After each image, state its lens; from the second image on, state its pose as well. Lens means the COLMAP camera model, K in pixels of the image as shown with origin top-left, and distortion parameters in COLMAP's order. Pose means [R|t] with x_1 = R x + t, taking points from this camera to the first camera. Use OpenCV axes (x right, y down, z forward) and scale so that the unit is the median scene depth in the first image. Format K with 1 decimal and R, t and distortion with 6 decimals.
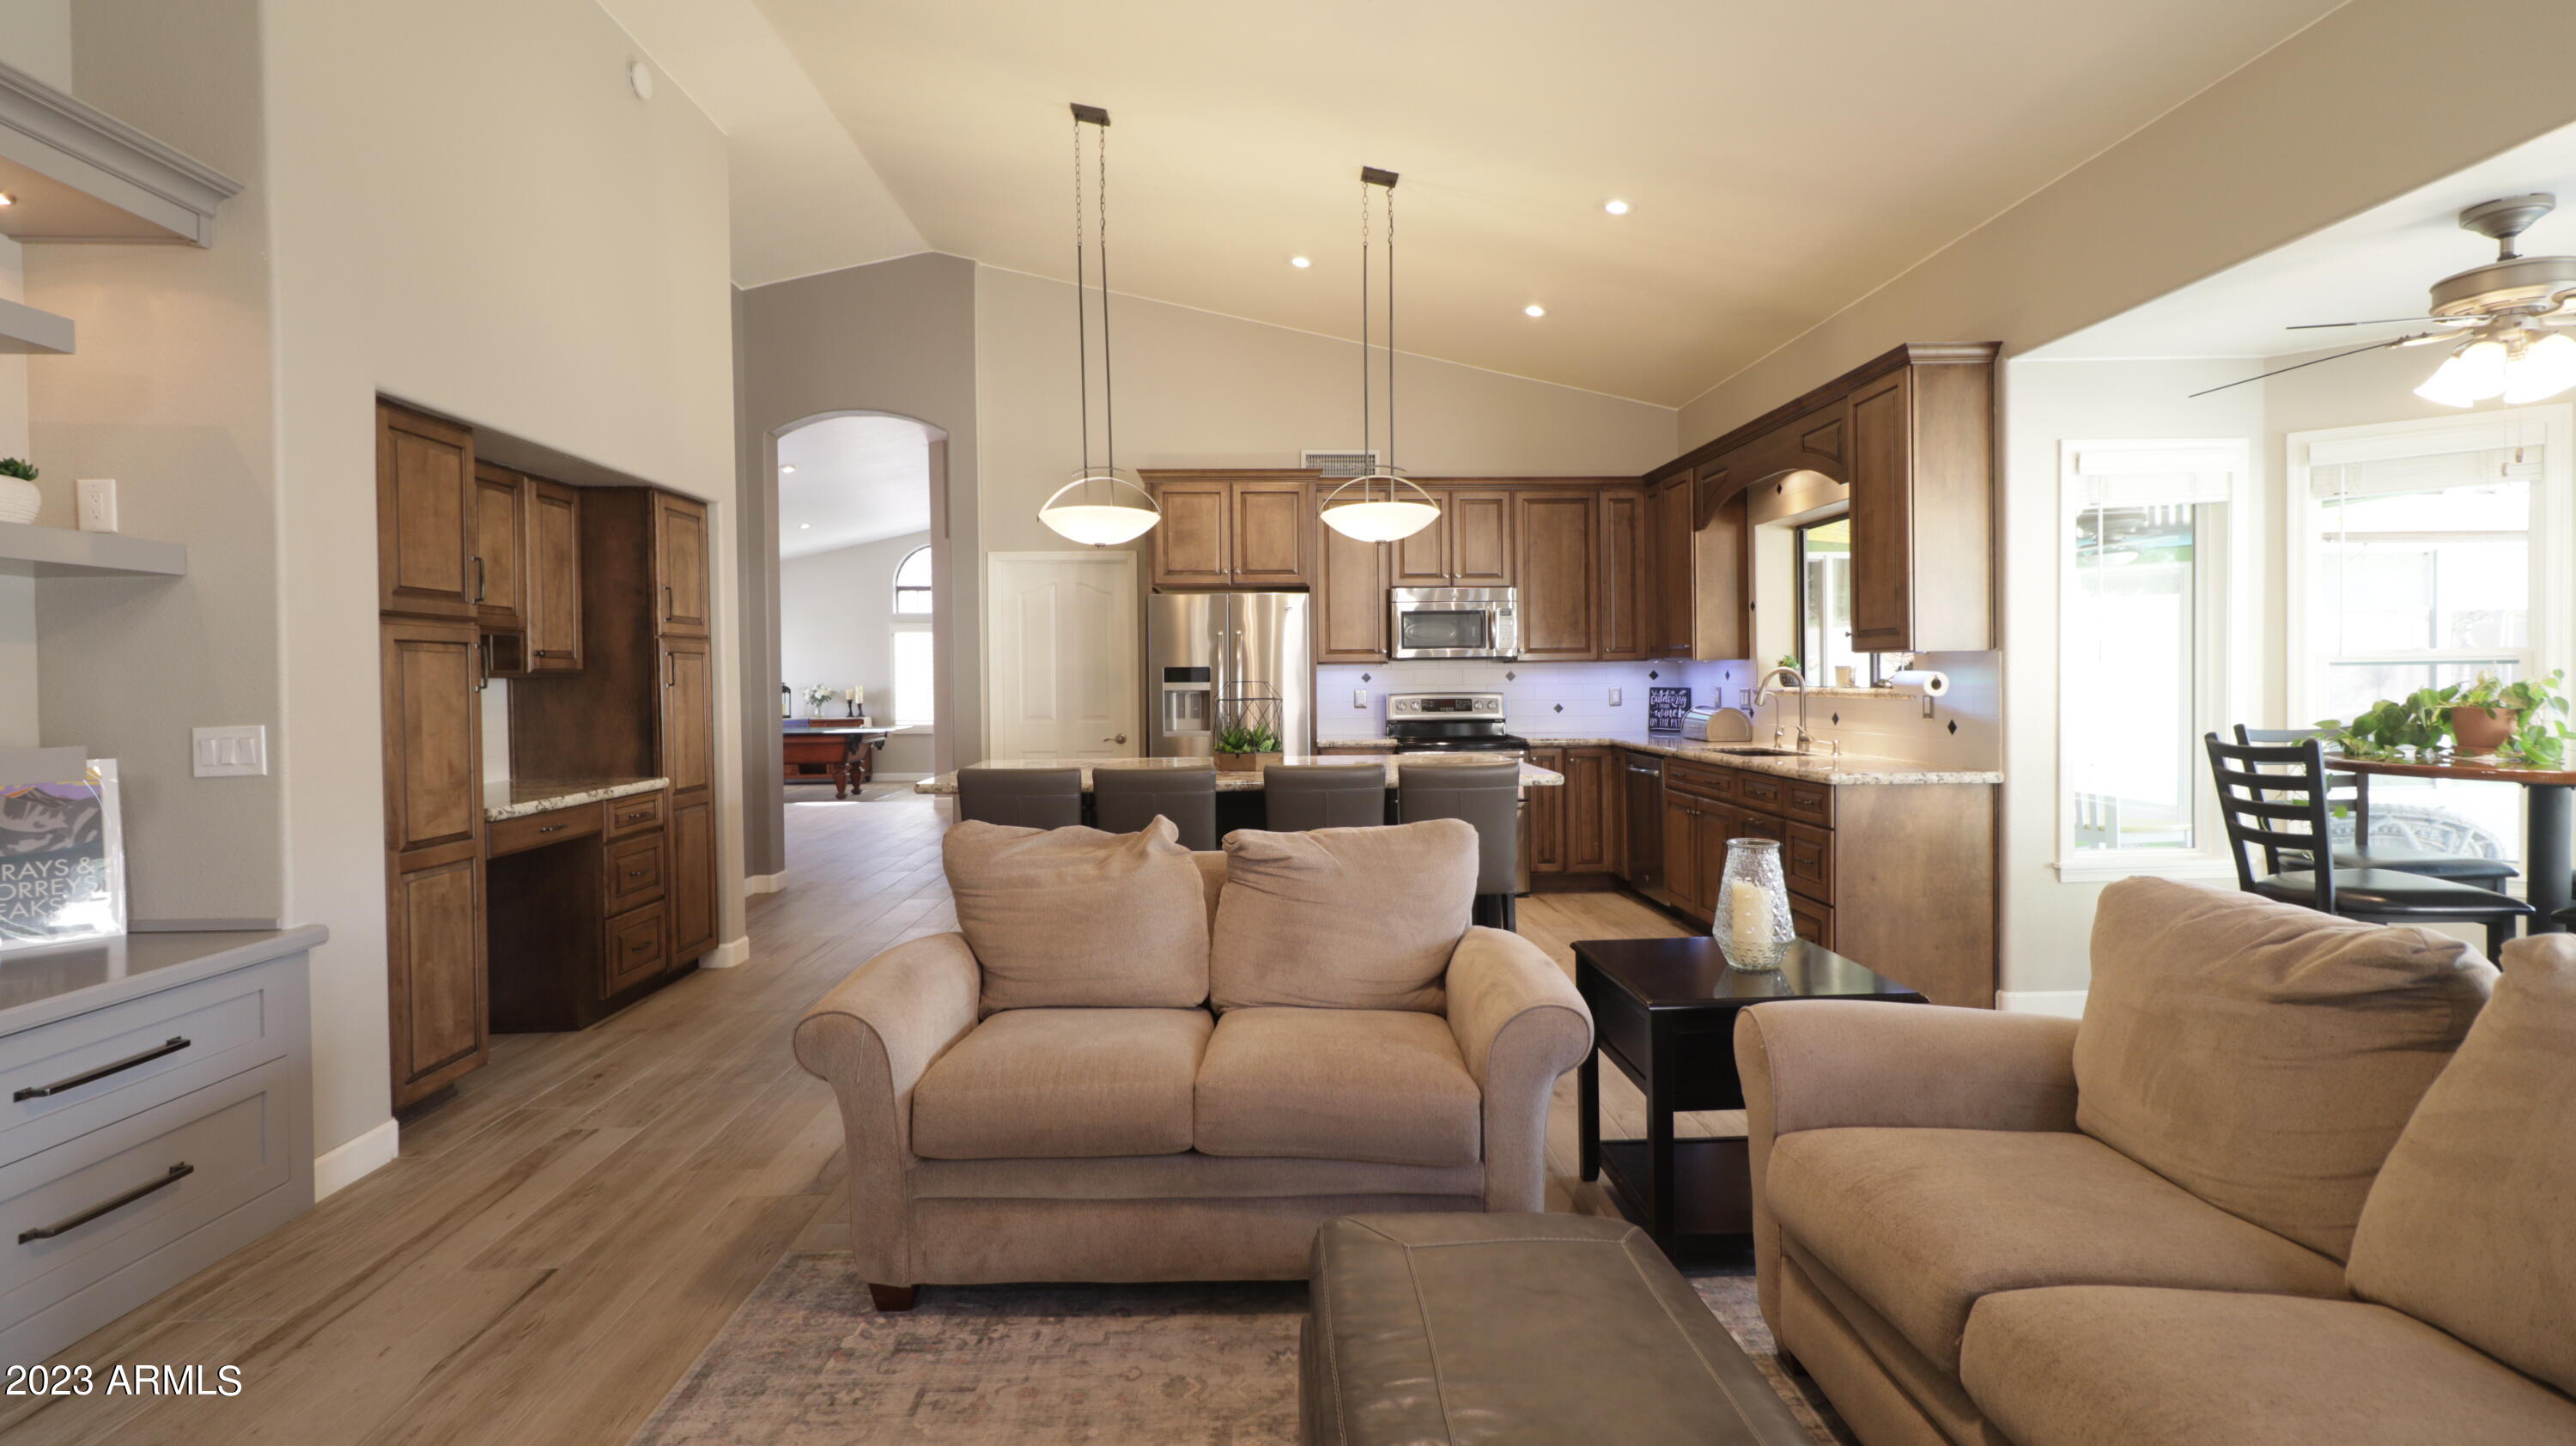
lens RADIAL K [[1182.0, 0, 1289.2], [0, 1182.0, 697.7], [0, 0, 1]] dist [0.001616, -0.001015]
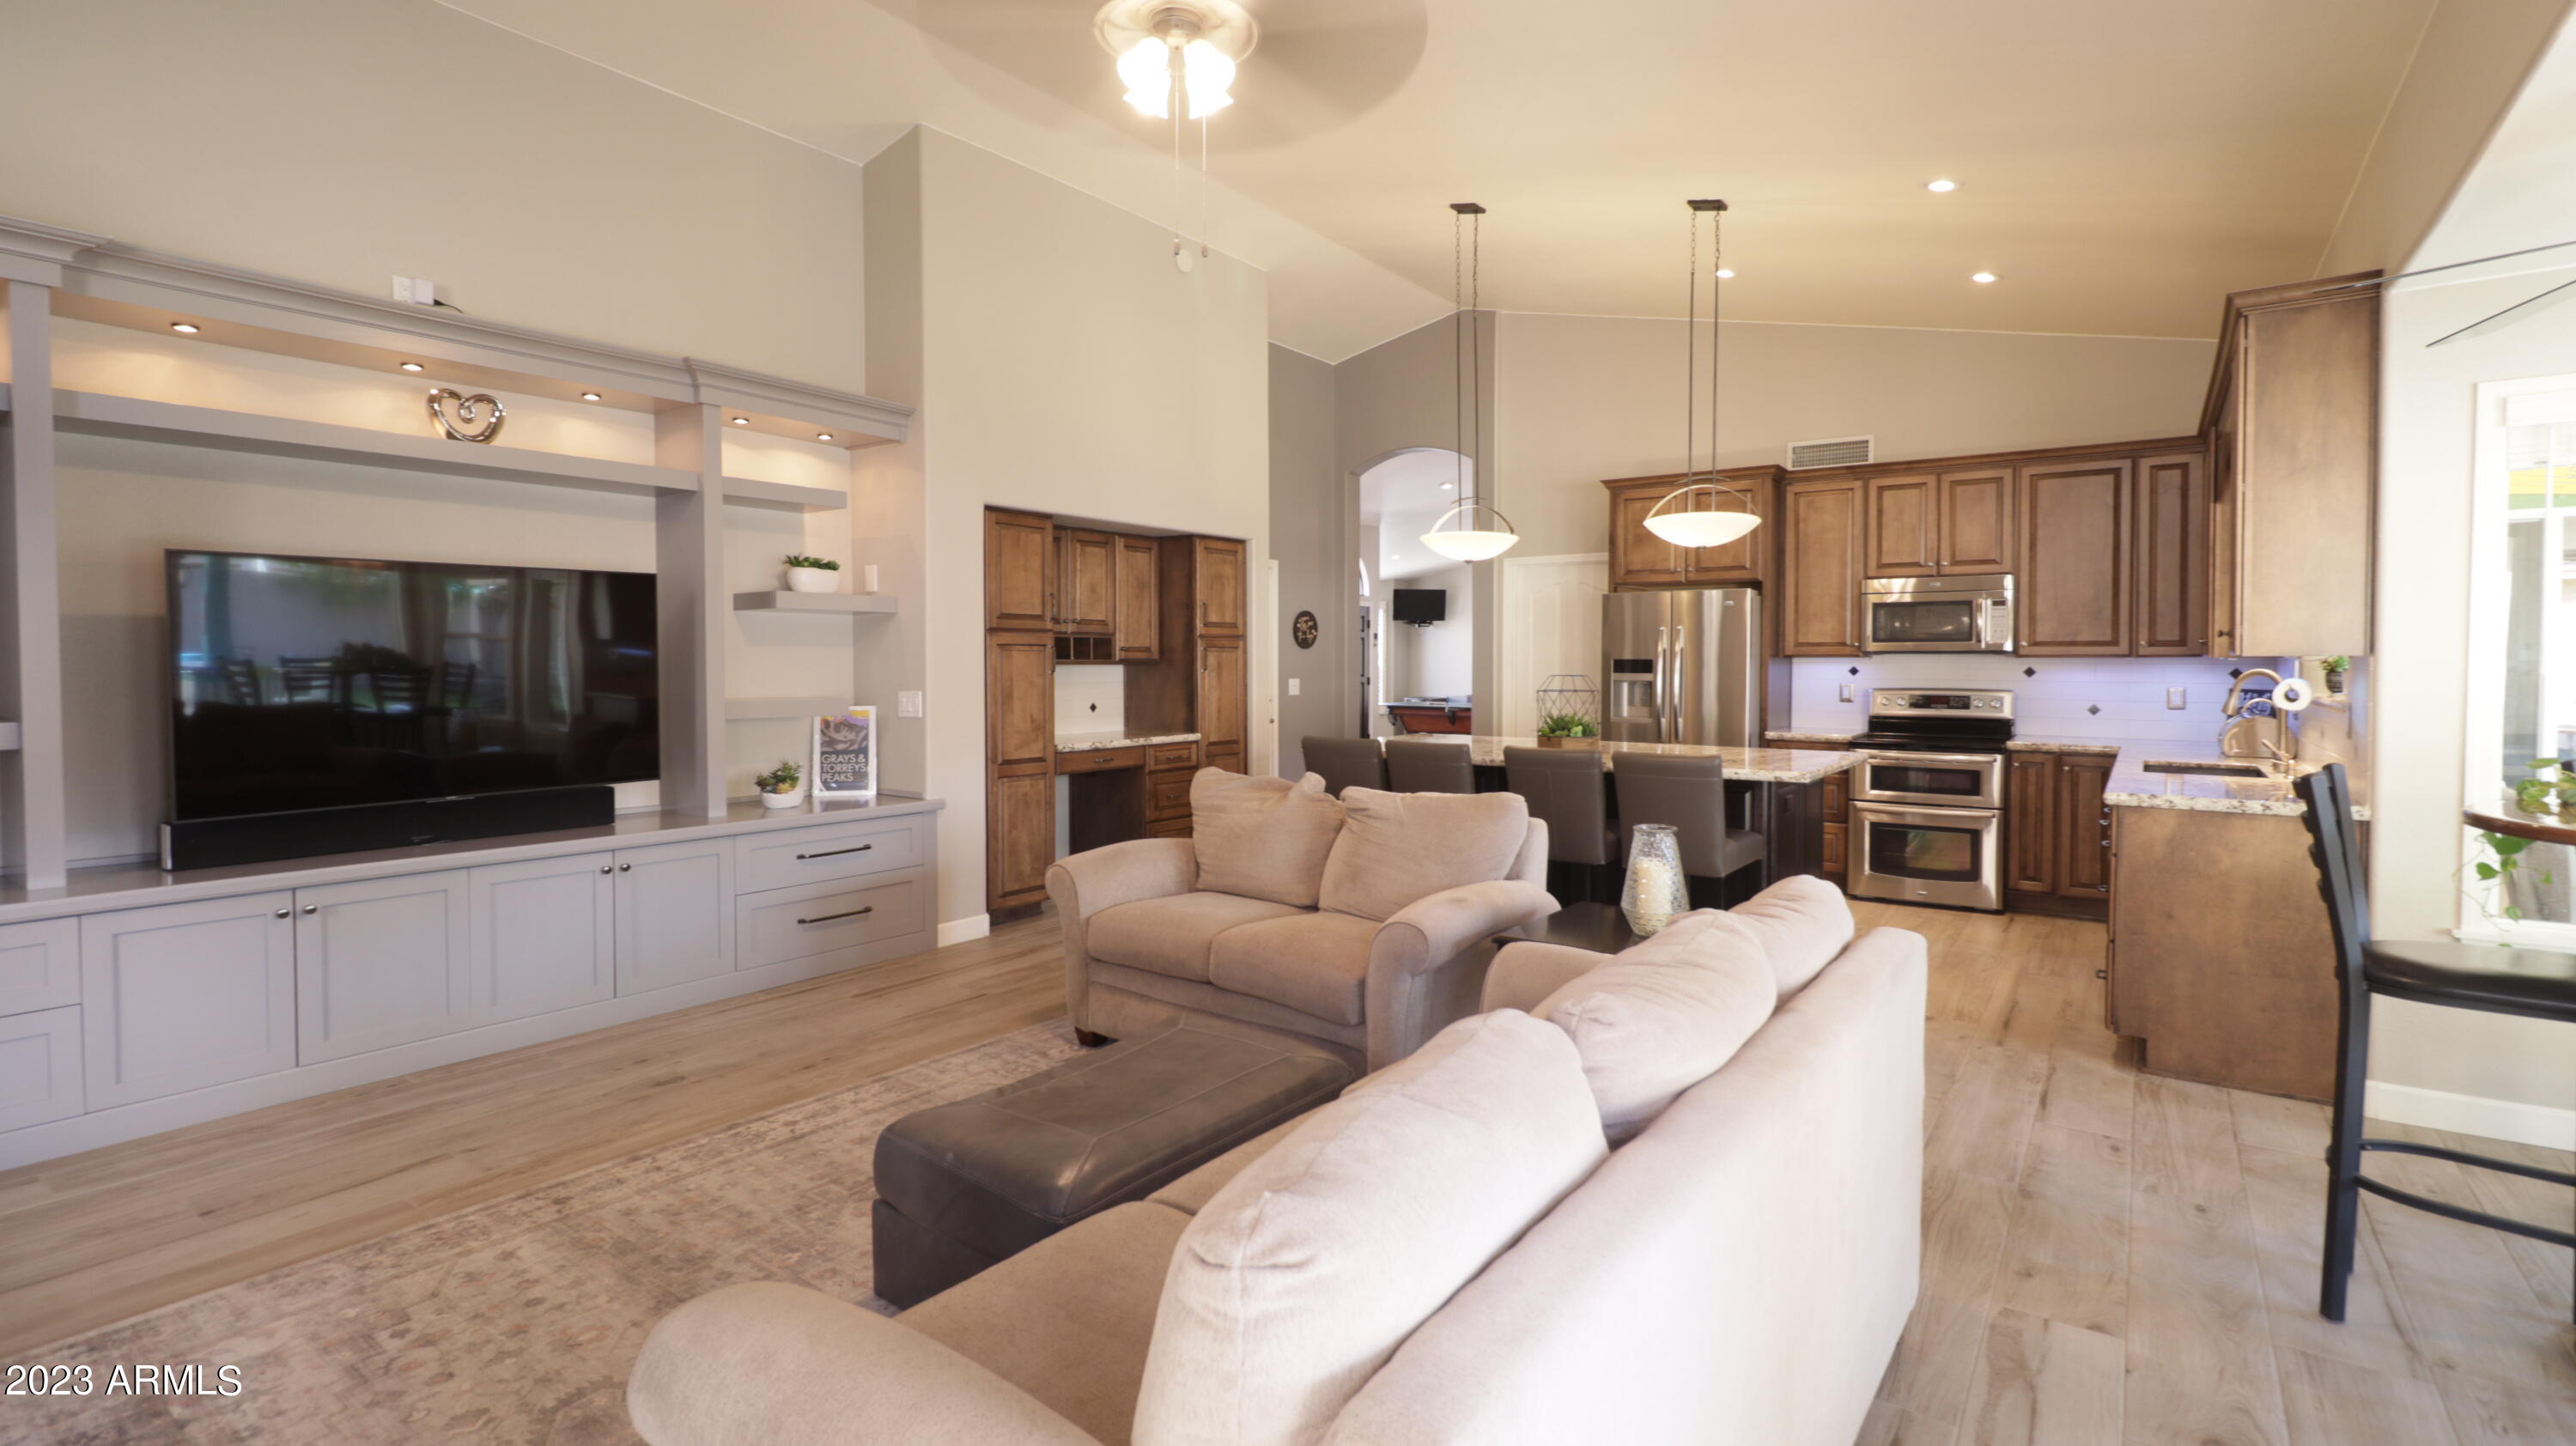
lens RADIAL K [[1182.0, 0, 1291.4], [0, 1182.0, 694.4], [0, 0, 1]] dist [0.001616, -0.001015]
pose [[0.785272, 0.029222, -0.618461, 0.551206], [-0.019844, 0.999560, 0.022033, -0.018075], [0.618833, -0.005029, 0.785506, -0.088936]]
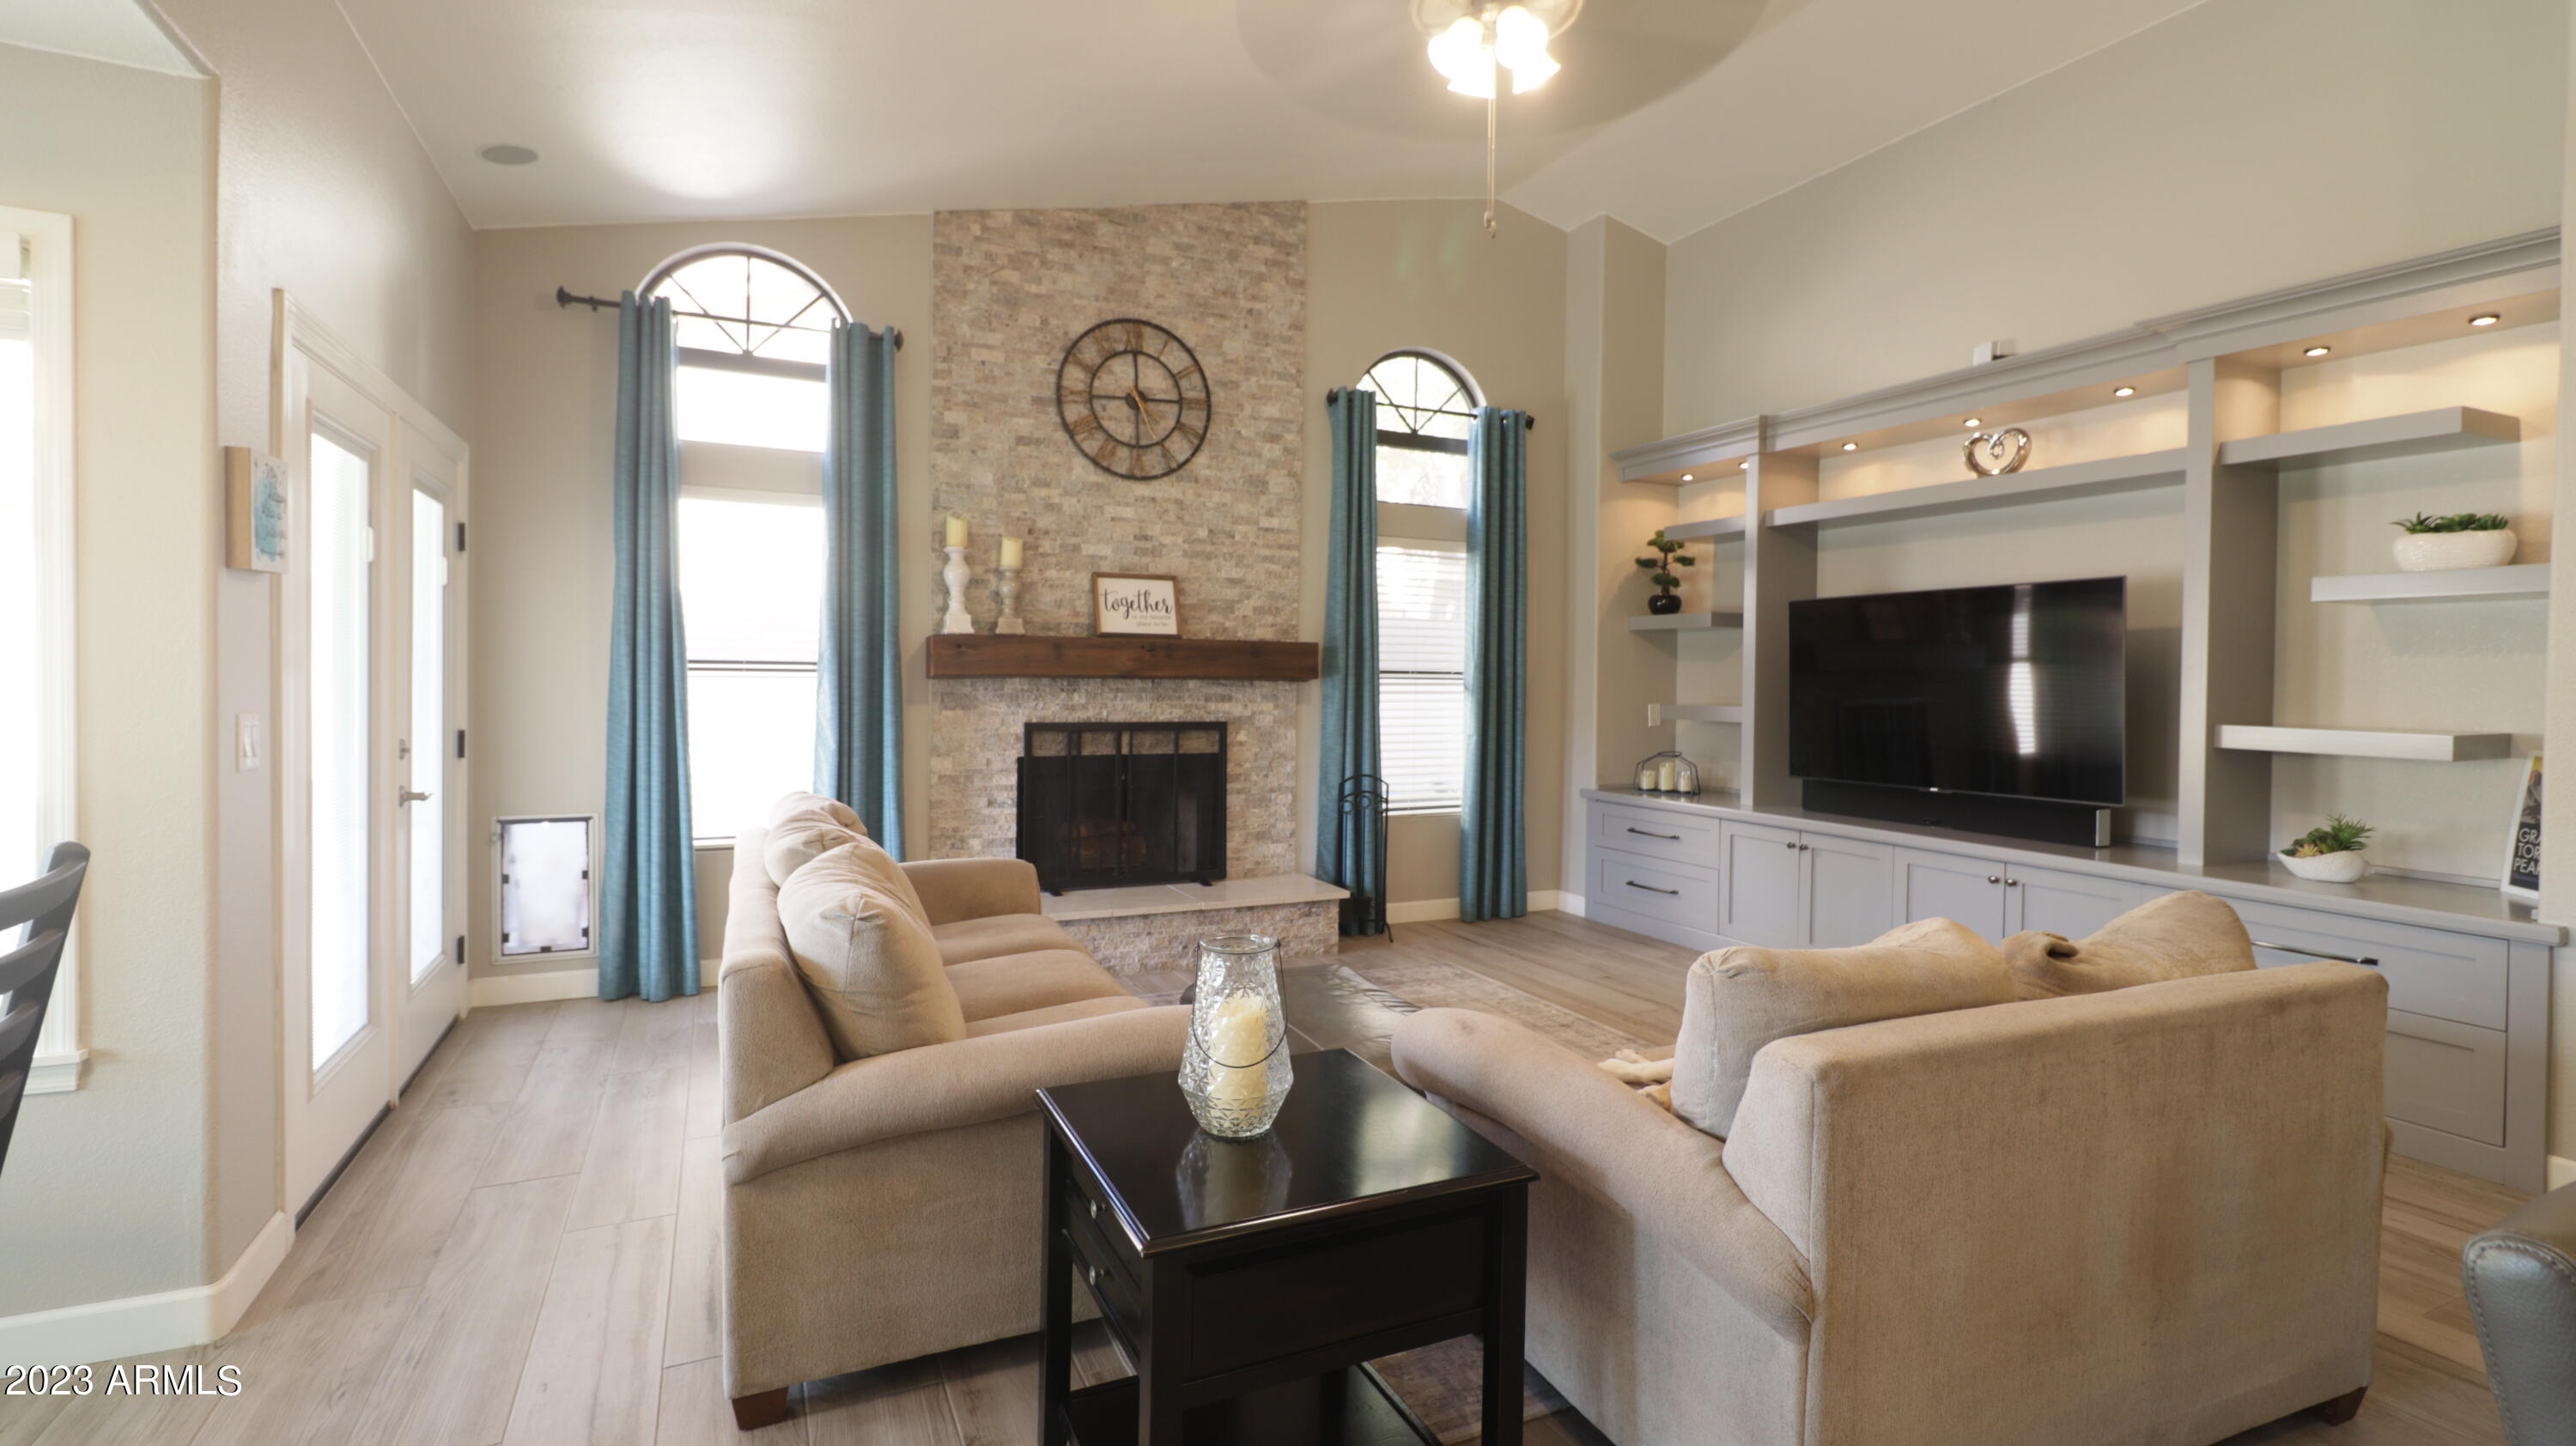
lens RADIAL K [[1182.0, 0, 1297.7], [0, 1182.0, 696.0], [0, 0, 1]] dist [0.001616, -0.001015]
pose [[-0.917244, 0.009656, -0.398209, 0.418967], [-0.007054, 0.999156, 0.040477, -0.029404], [0.398263, 0.039936, -0.916401, 1.080152]]
